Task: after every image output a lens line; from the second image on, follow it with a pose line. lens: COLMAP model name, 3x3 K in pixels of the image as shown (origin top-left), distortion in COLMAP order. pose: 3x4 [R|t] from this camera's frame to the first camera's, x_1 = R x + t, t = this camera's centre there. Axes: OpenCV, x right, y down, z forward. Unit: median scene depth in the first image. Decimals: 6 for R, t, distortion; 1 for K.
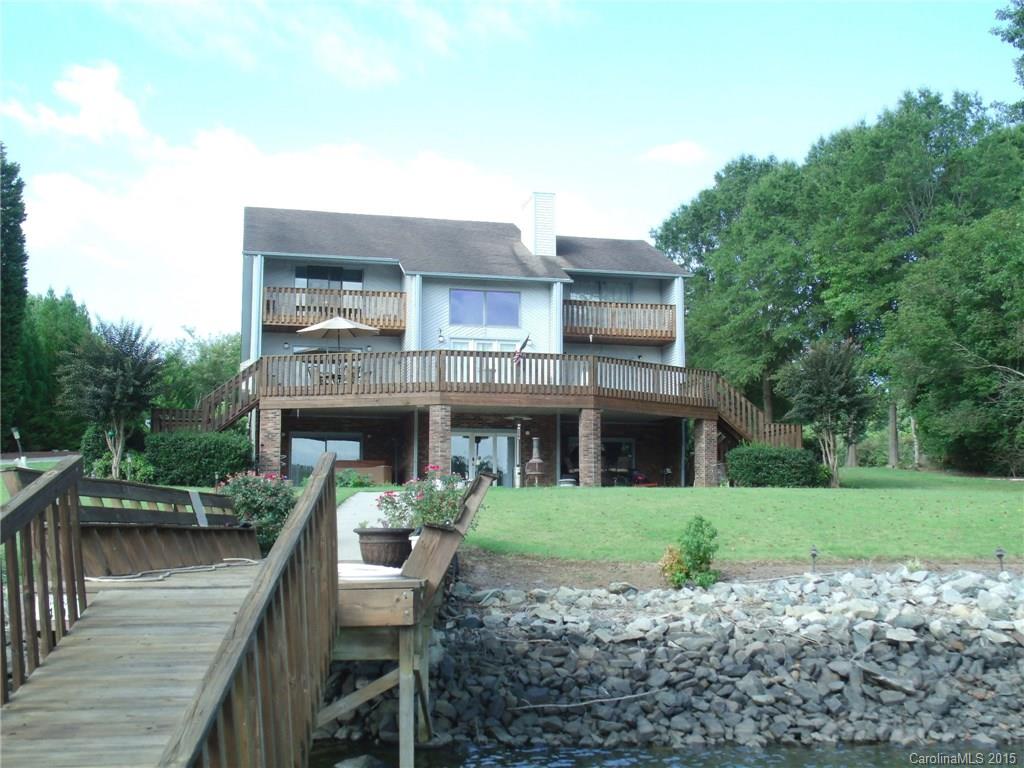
lens RADIAL K [[1135.1, 0, 512.0], [0, 1135.1, 384.0], [0, 0, 1]] dist [-0.002612, -0.004384]
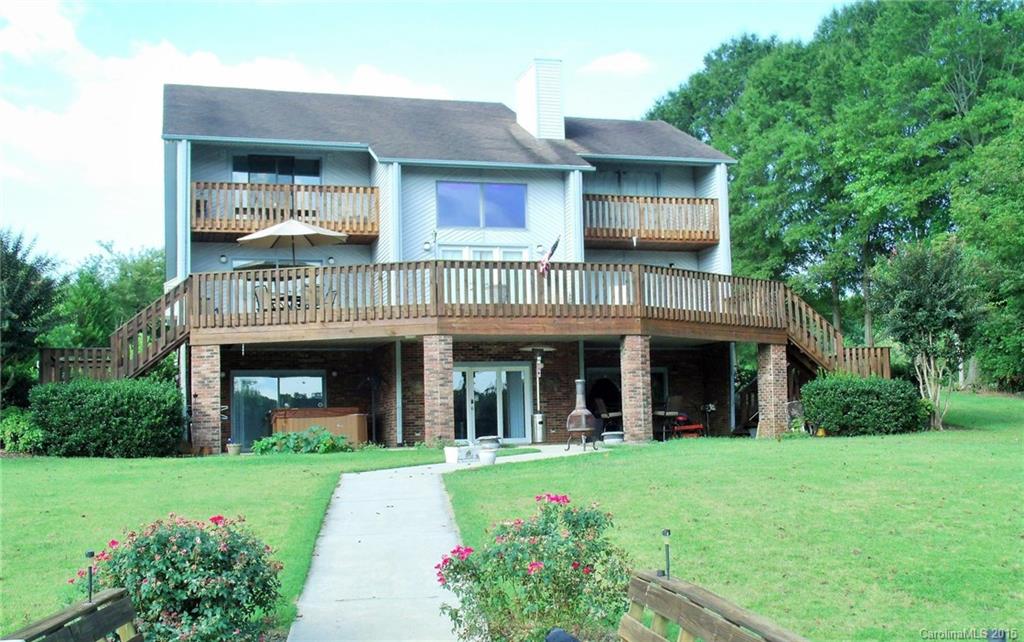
lens RADIAL K [[1188.2, 0, 512.0], [0, 1188.2, 321.0], [0, 0, 1]] dist [0.000588, 0.010988]
pose [[0.998753, -0.021339, 0.045129, -0.041783], [0.020402, 0.999569, 0.021124, -0.004979], [-0.045560, -0.020177, 0.998758, 0.190605]]
